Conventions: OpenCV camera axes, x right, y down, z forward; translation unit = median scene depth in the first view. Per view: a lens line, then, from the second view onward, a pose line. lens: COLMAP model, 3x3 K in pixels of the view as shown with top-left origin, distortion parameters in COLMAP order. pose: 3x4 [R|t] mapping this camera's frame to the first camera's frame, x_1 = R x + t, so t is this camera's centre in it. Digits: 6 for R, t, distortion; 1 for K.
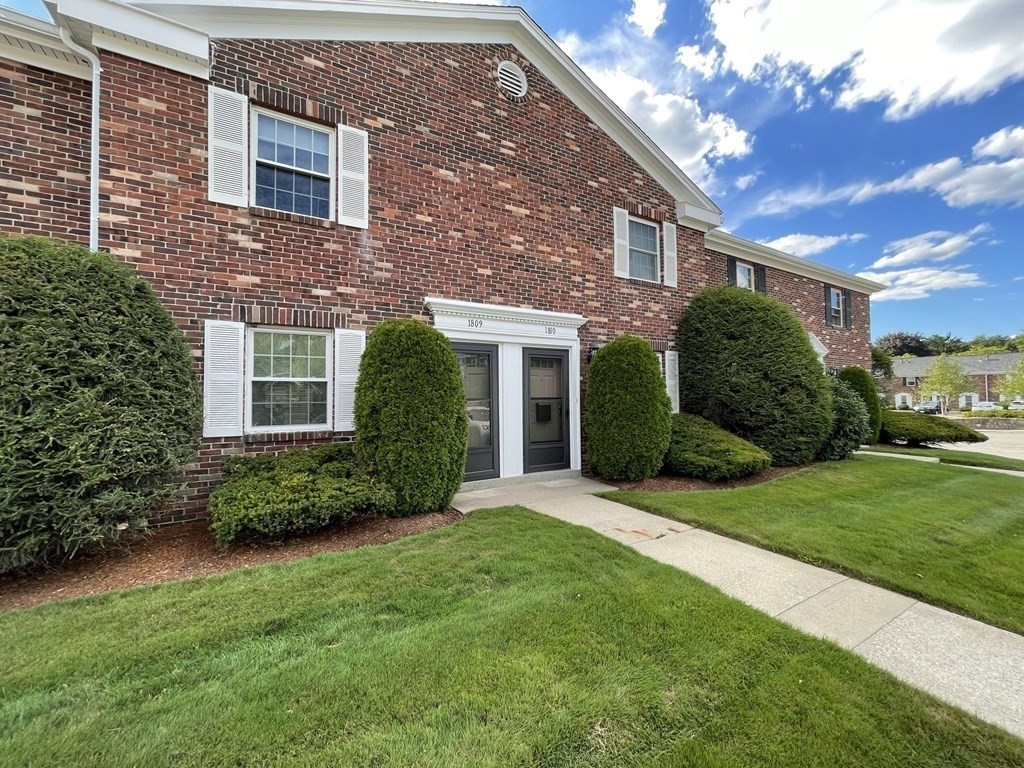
lens RADIAL K [[412.3, 0, 510.3], [0, 412.3, 385.5], [0, 0, 1]] dist [0.000412, -0.000022]
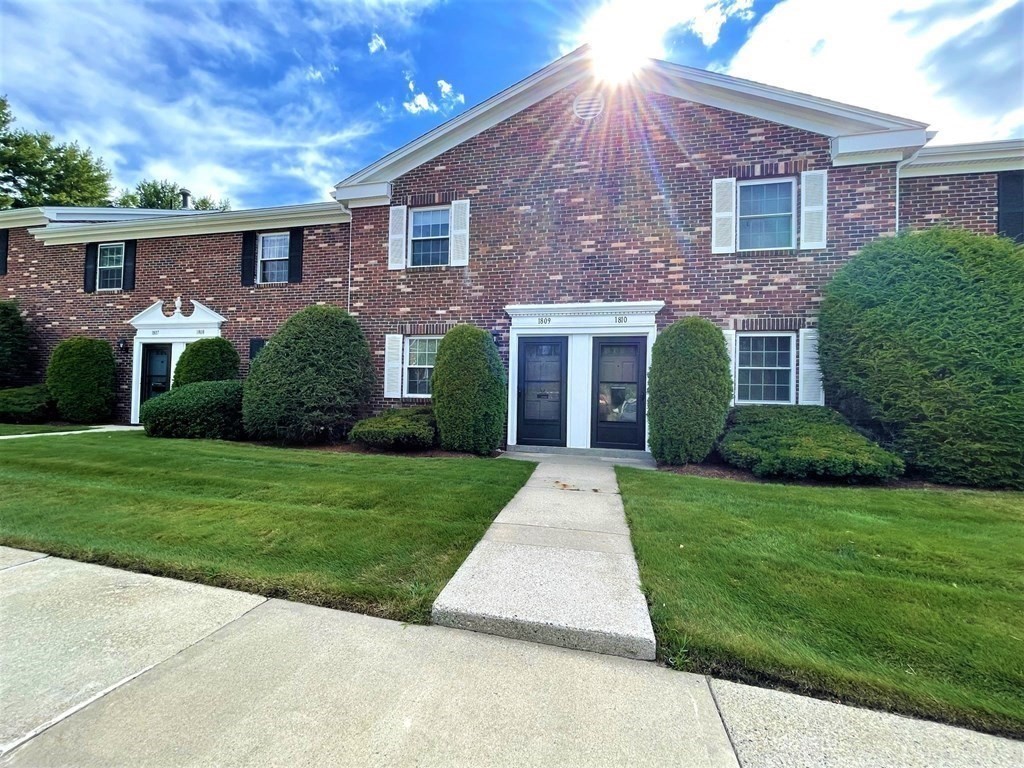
lens RADIAL K [[412.3, 0, 510.3], [0, 412.3, 385.5], [0, 0, 1]] dist [0.000412, -0.000022]
pose [[0.739149, 0.010329, -0.673462, 0.638302], [-0.009078, 0.999944, 0.005372, 0.037896], [0.673480, 0.002143, 0.739202, 0.001944]]
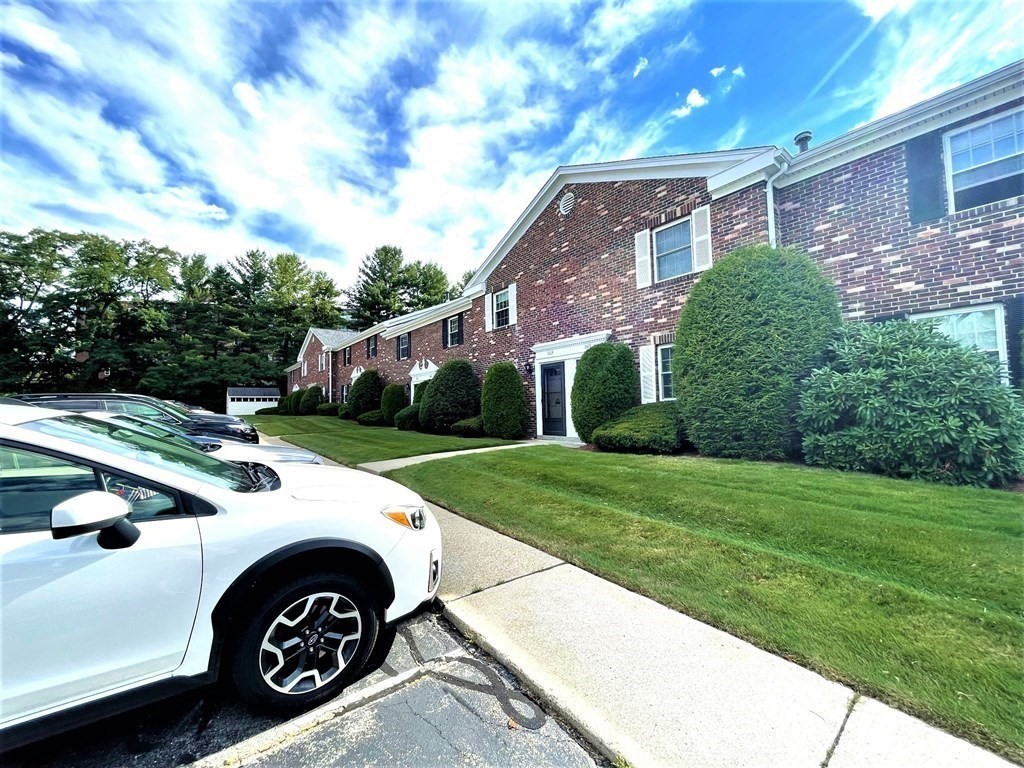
lens RADIAL K [[416.8, 0, 509.8], [0, 416.8, 387.1], [0, 0, 1]] dist [0.000836, -0.000223]
pose [[0.132289, -0.045289, -0.990176, 1.670575], [0.047615, 0.998093, -0.039290, 0.069338], [0.990067, -0.041949, 0.134194, 0.510962]]
